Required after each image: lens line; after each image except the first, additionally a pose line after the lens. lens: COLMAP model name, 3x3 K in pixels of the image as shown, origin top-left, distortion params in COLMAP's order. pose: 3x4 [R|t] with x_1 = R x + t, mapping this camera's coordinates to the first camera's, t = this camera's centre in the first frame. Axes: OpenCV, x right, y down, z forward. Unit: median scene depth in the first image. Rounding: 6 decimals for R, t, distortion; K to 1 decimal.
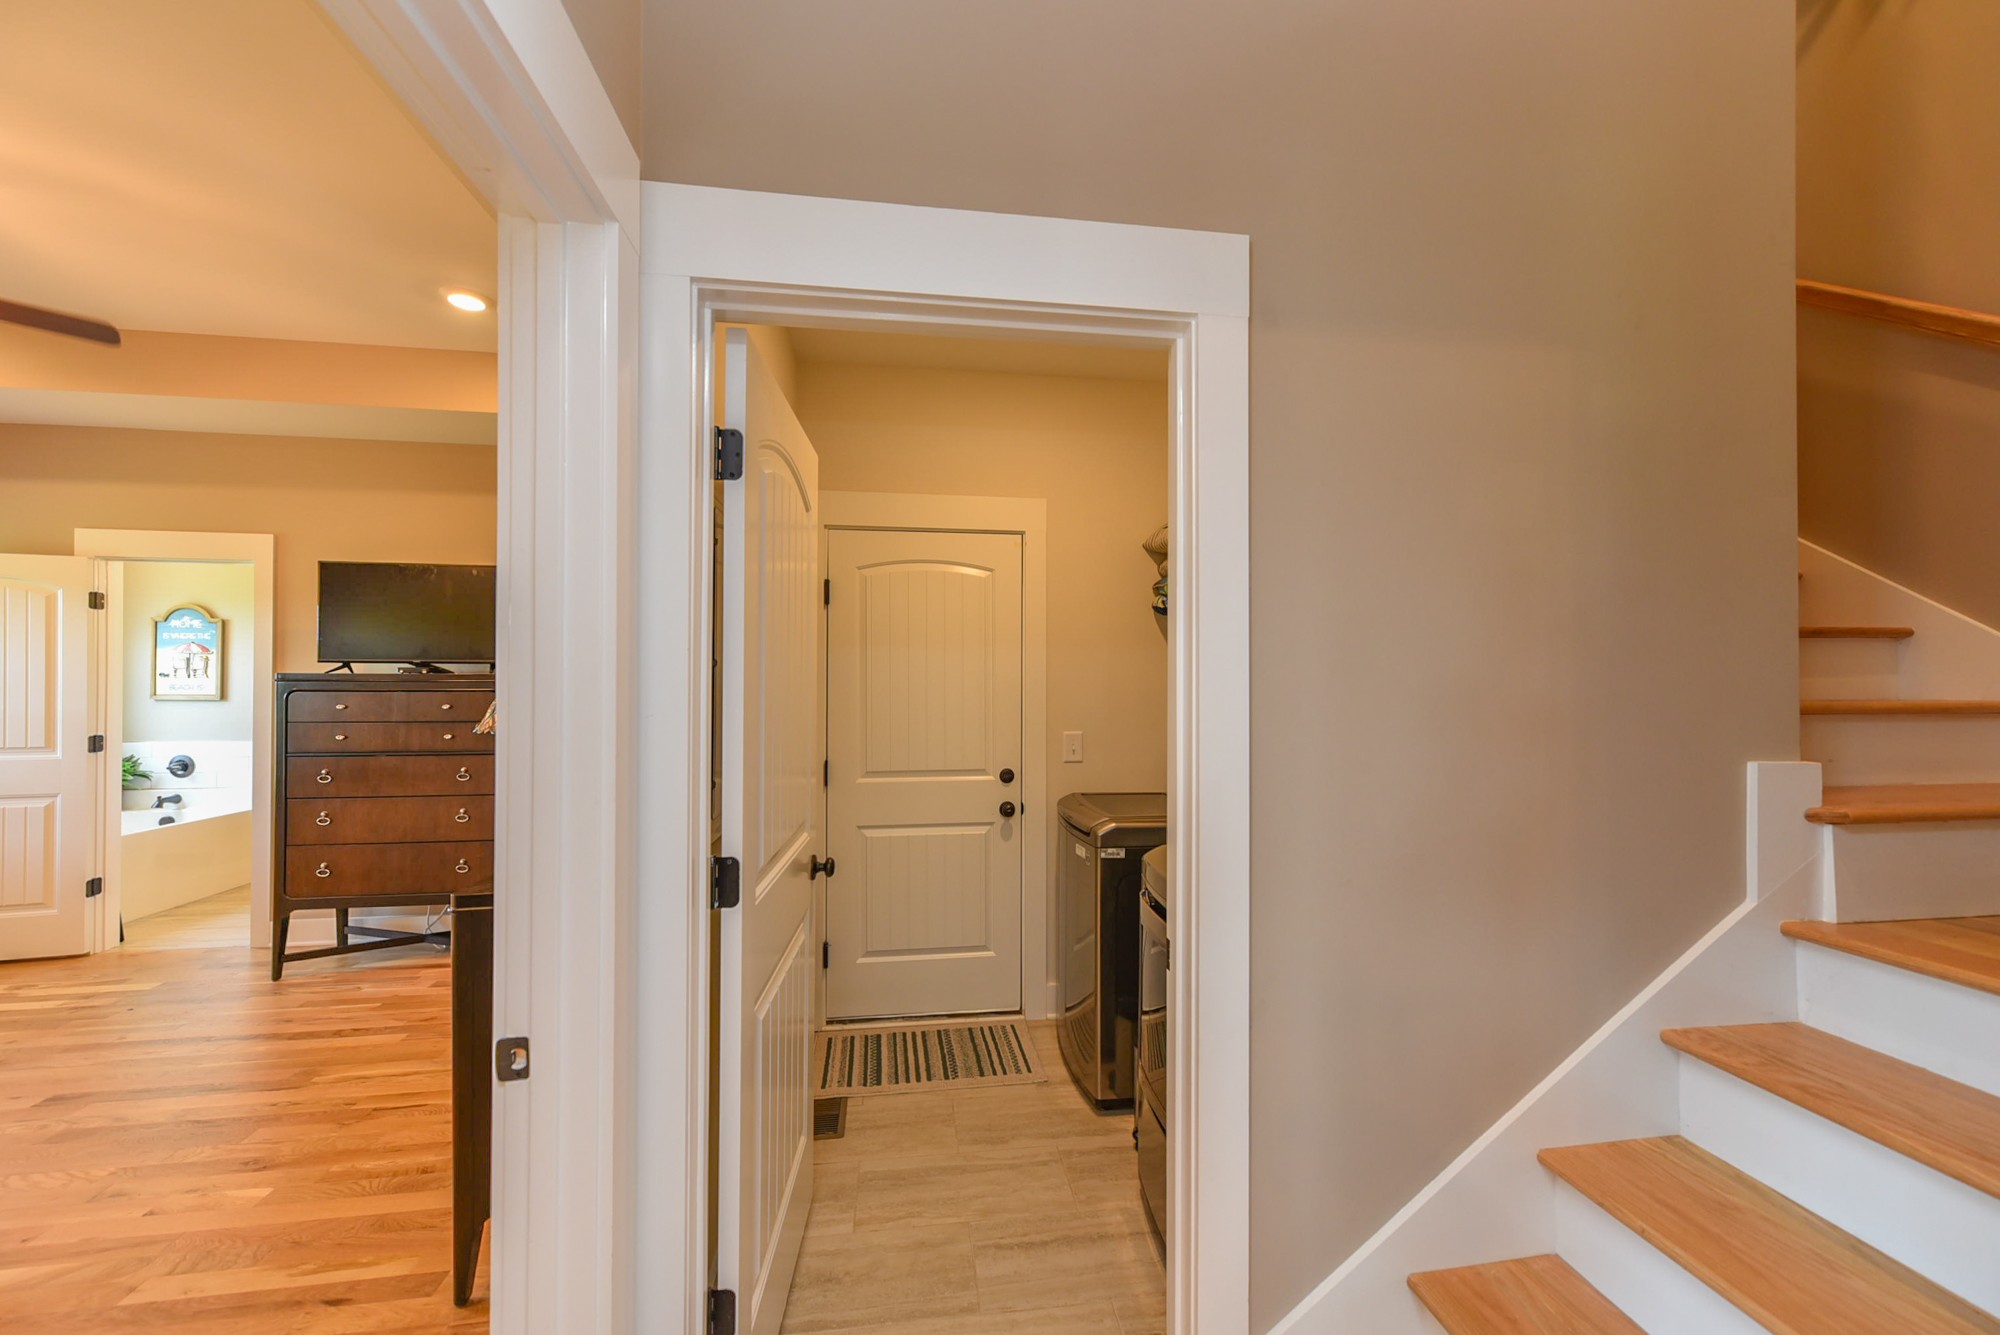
lens RADIAL K [[782.5, 0, 1004.6], [0, 782.5, 674.3], [0, 0, 1]] dist [0.002138, -0.000199]
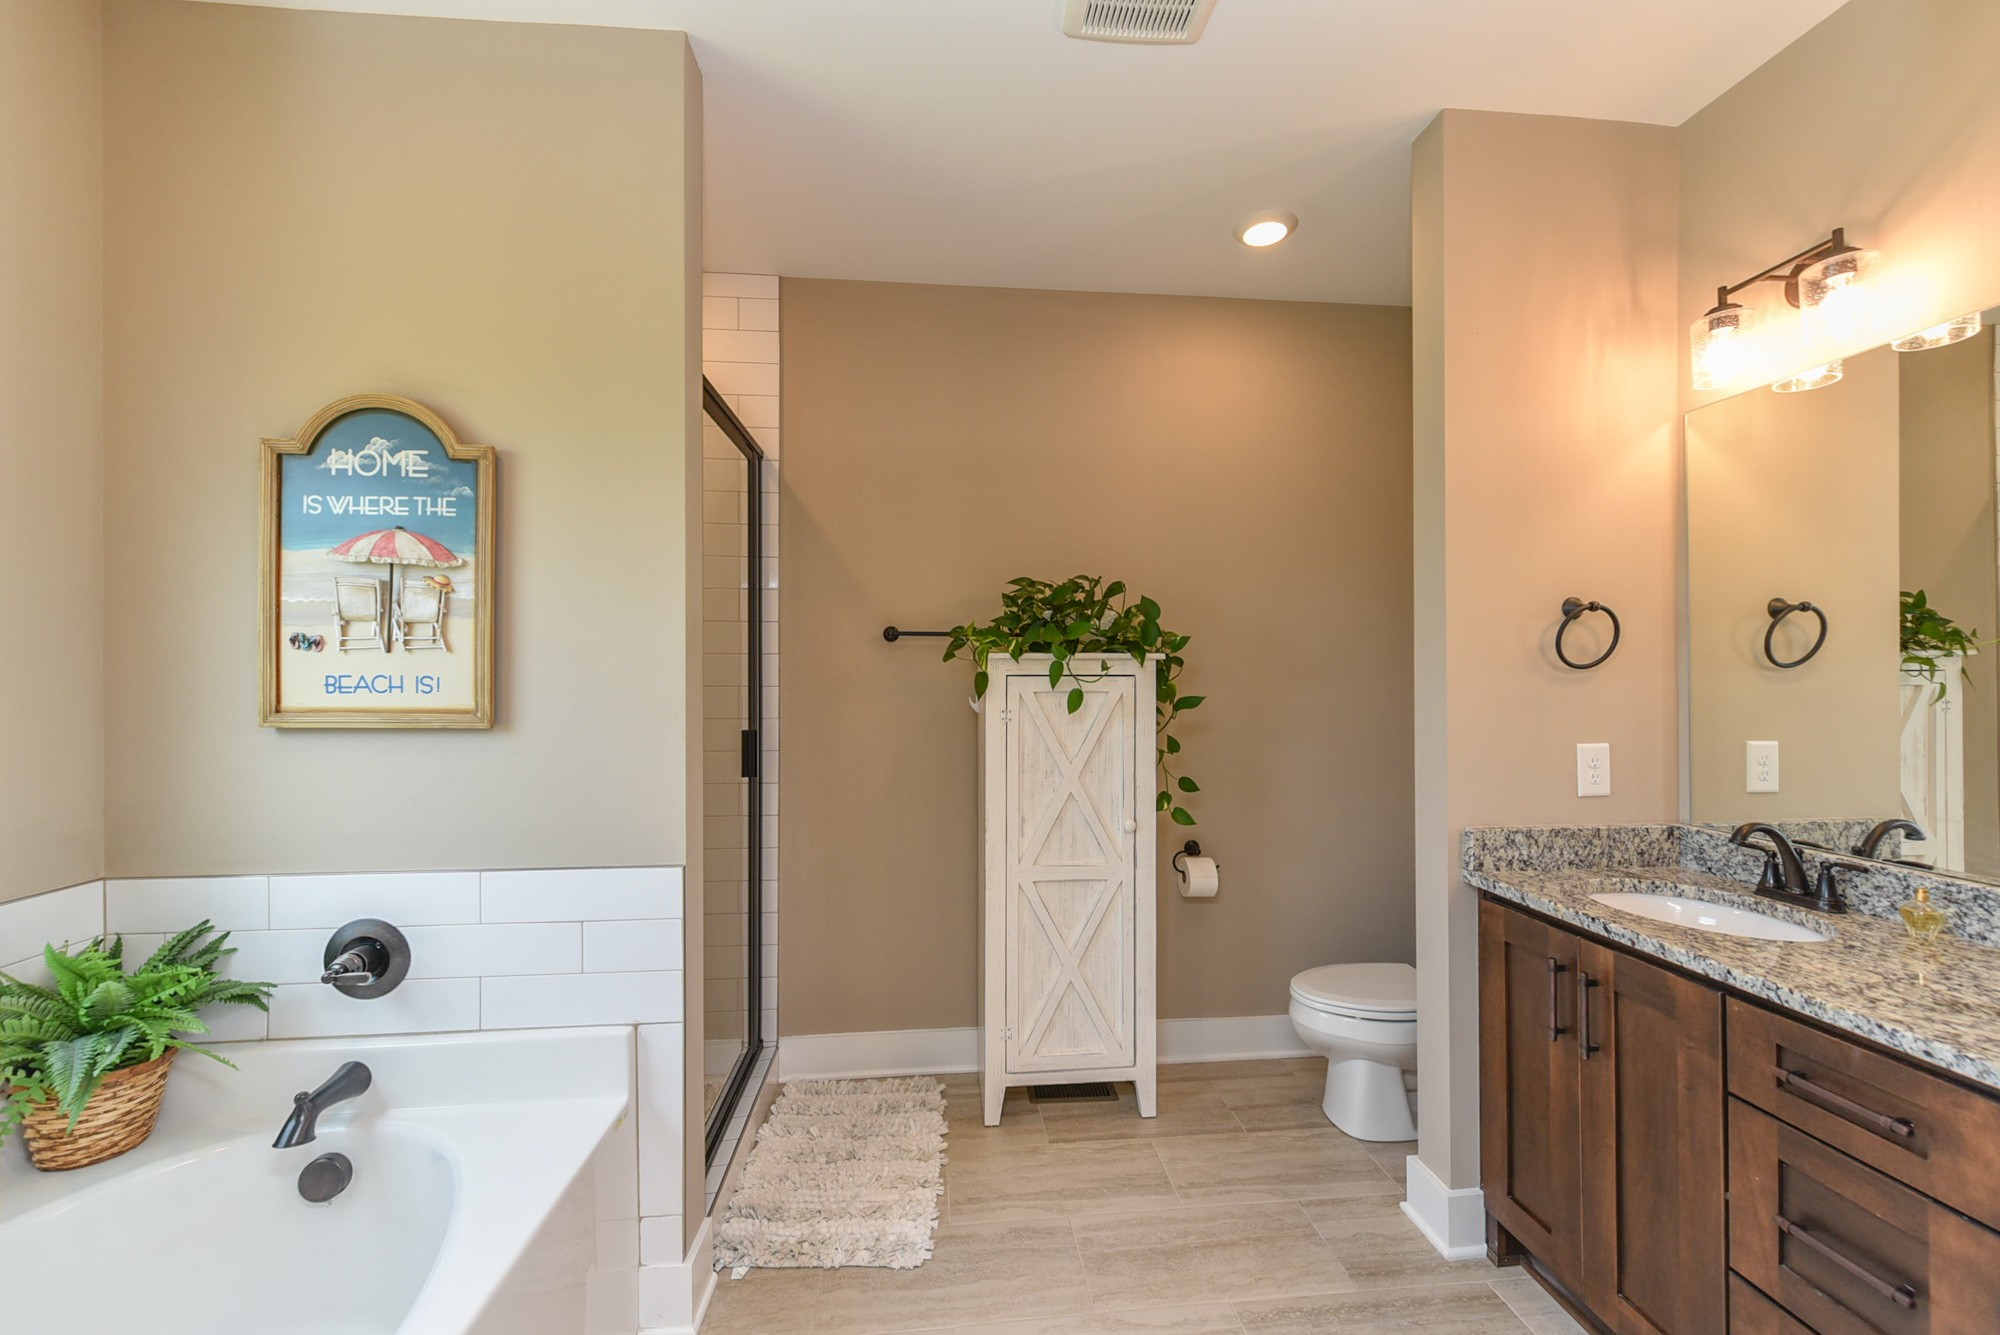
lens RADIAL K [[782.5, 0, 1004.6], [0, 782.5, 674.3], [0, 0, 1]] dist [0.002138, -0.000199]
pose [[0.998670, -0.004273, -0.051386, -0.800570], [0.004496, 0.999981, 0.004218, 0.012943], [0.051367, -0.004444, 0.998670, 0.725108]]
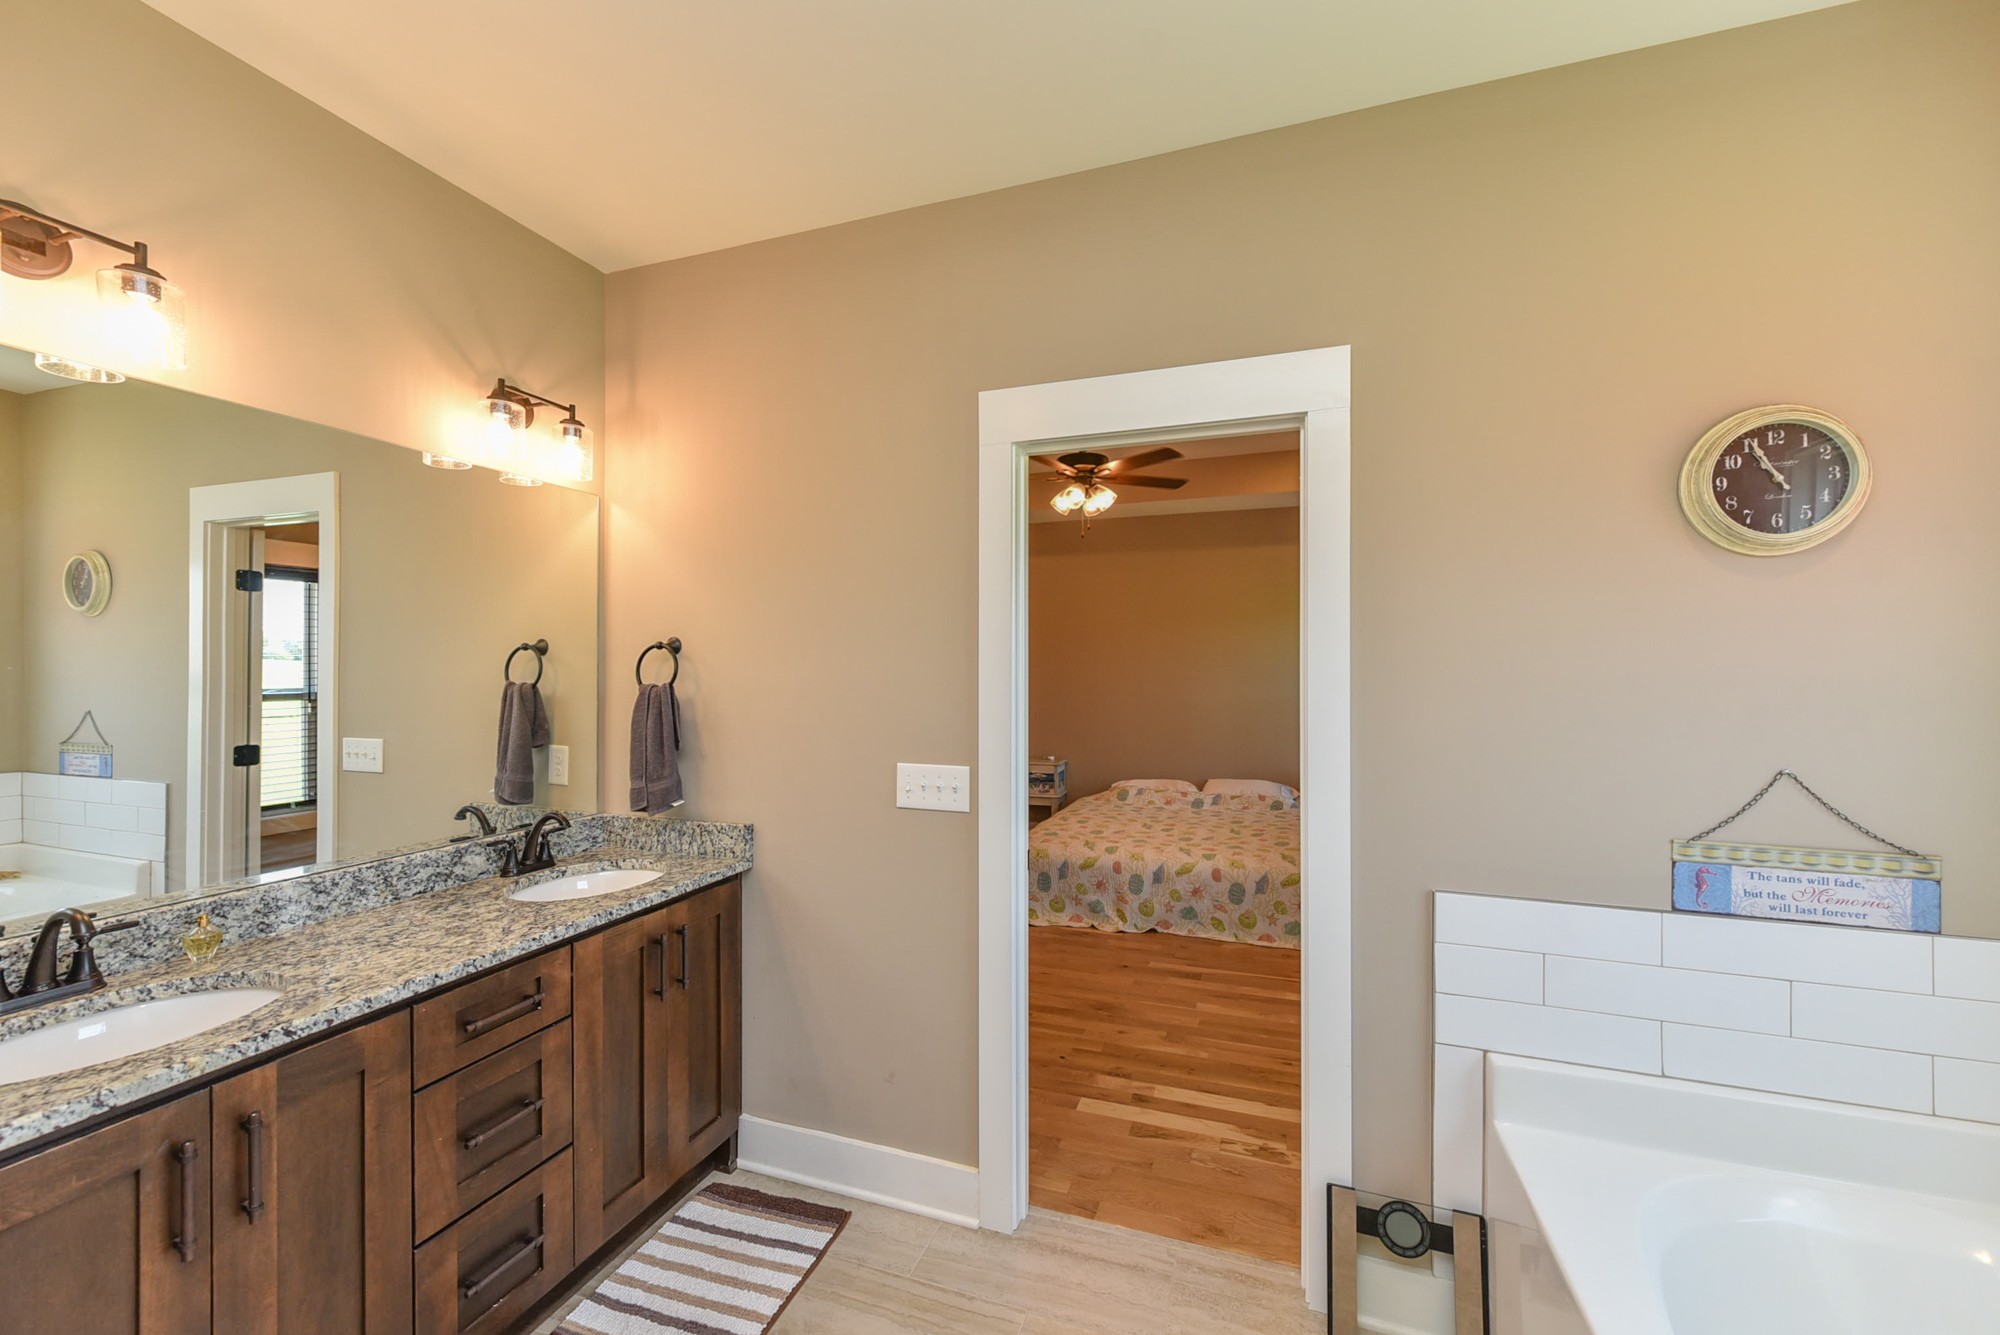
lens RADIAL K [[782.5, 0, 1004.6], [0, 782.5, 674.3], [0, 0, 1]] dist [0.002138, -0.000199]
pose [[-0.891632, -0.000748, 0.452760, -0.882778], [-0.003038, 0.999986, -0.004332, 0.002327], [-0.452751, -0.005238, -0.891622, 1.083184]]
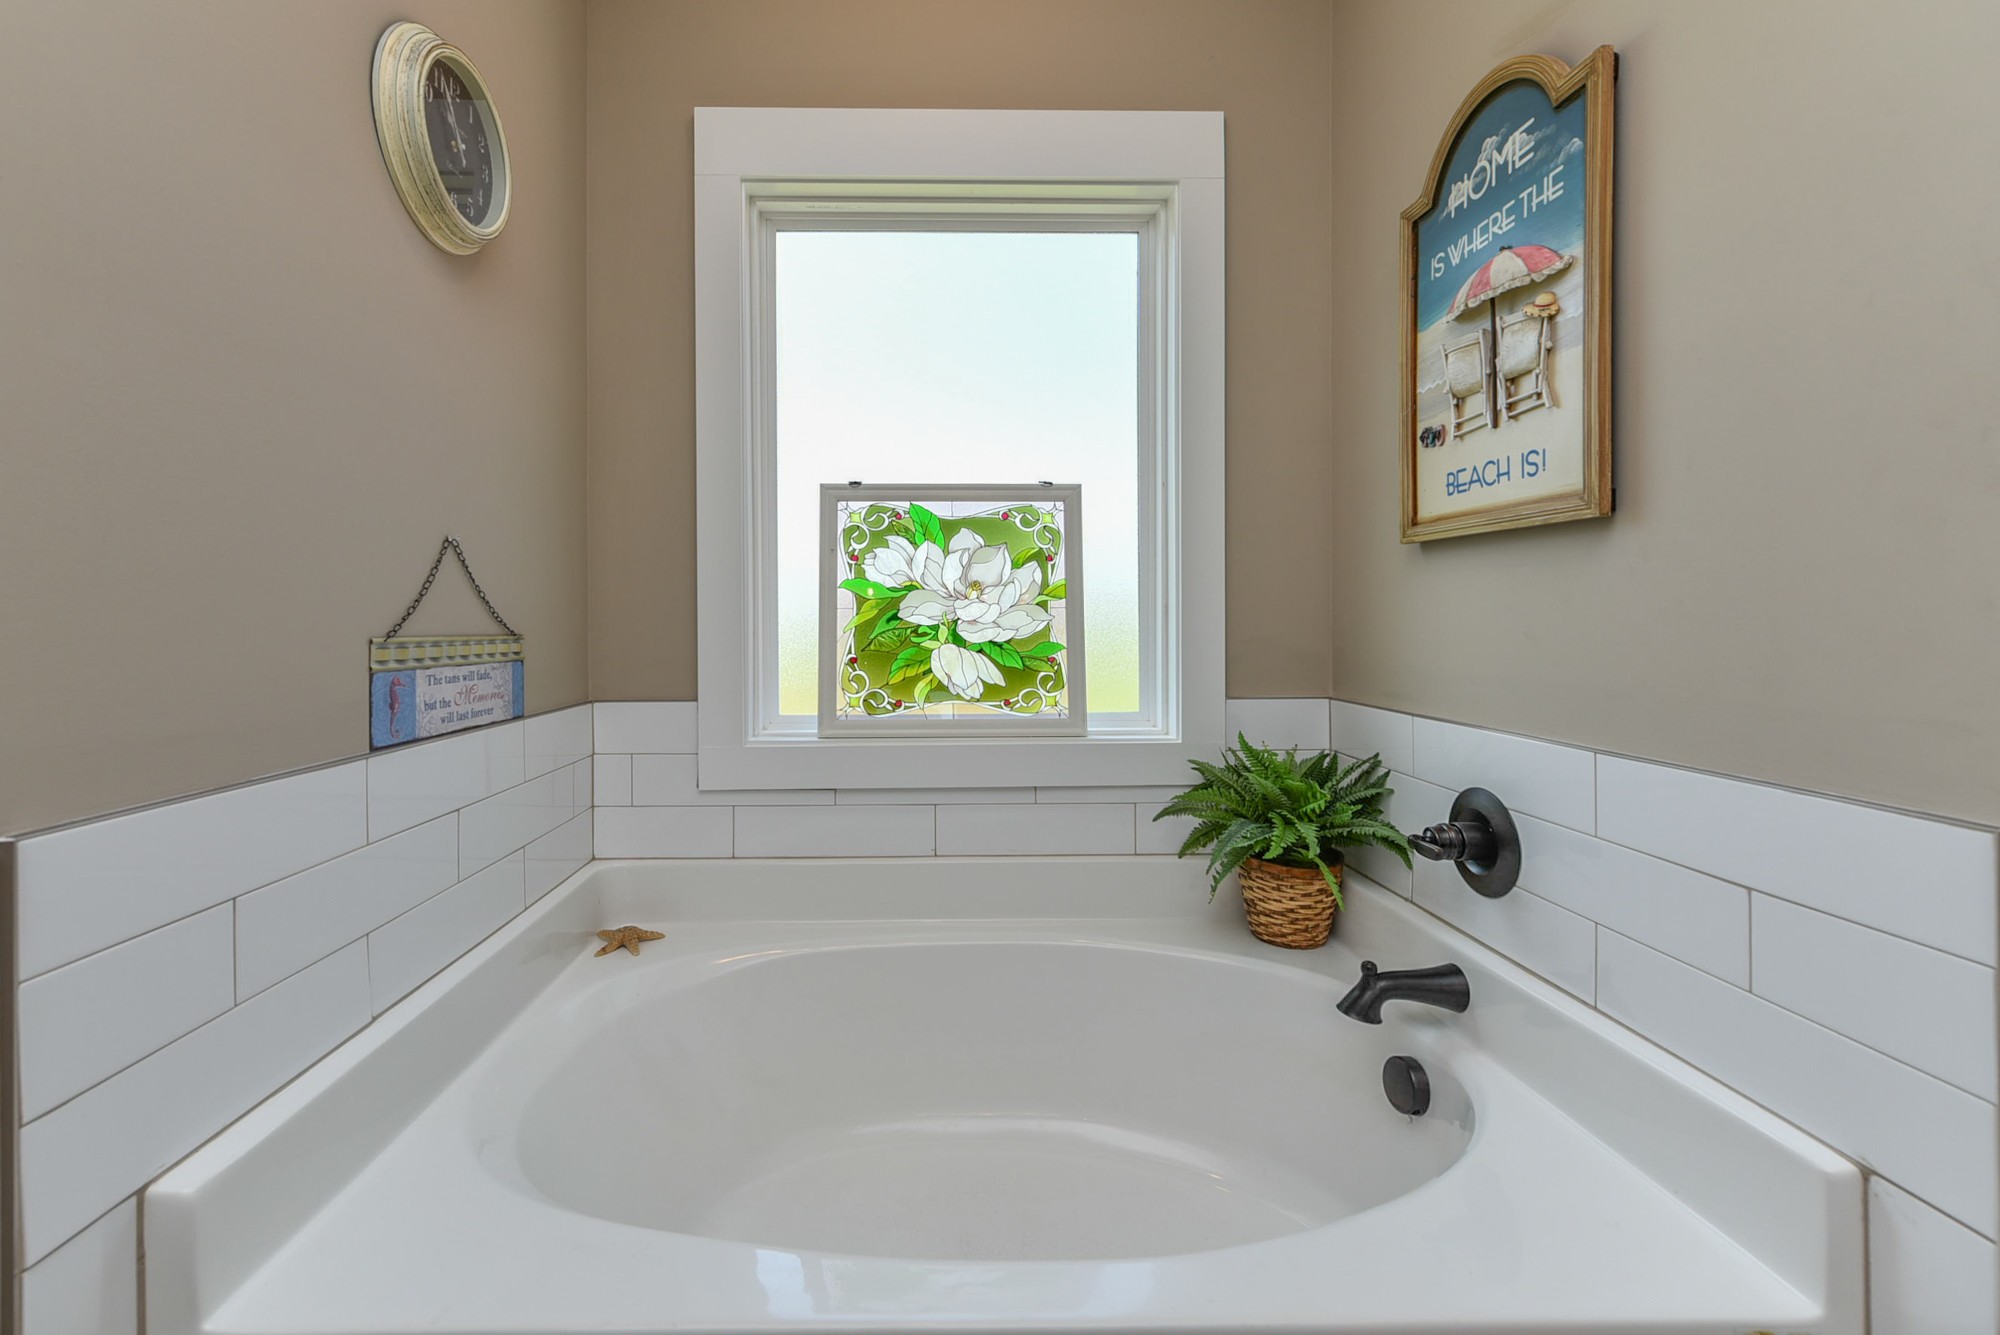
lens RADIAL K [[835.1, 0, 939.9], [0, 835.1, 621.1], [0, 0, 1]] dist [0.000574, -0.000072]
pose [[-0.127948, 0.002795, -0.991777, -0.801876], [0.010078, 0.999948, 0.001518, 0.054796], [0.991730, -0.009801, -0.127969, 0.882461]]
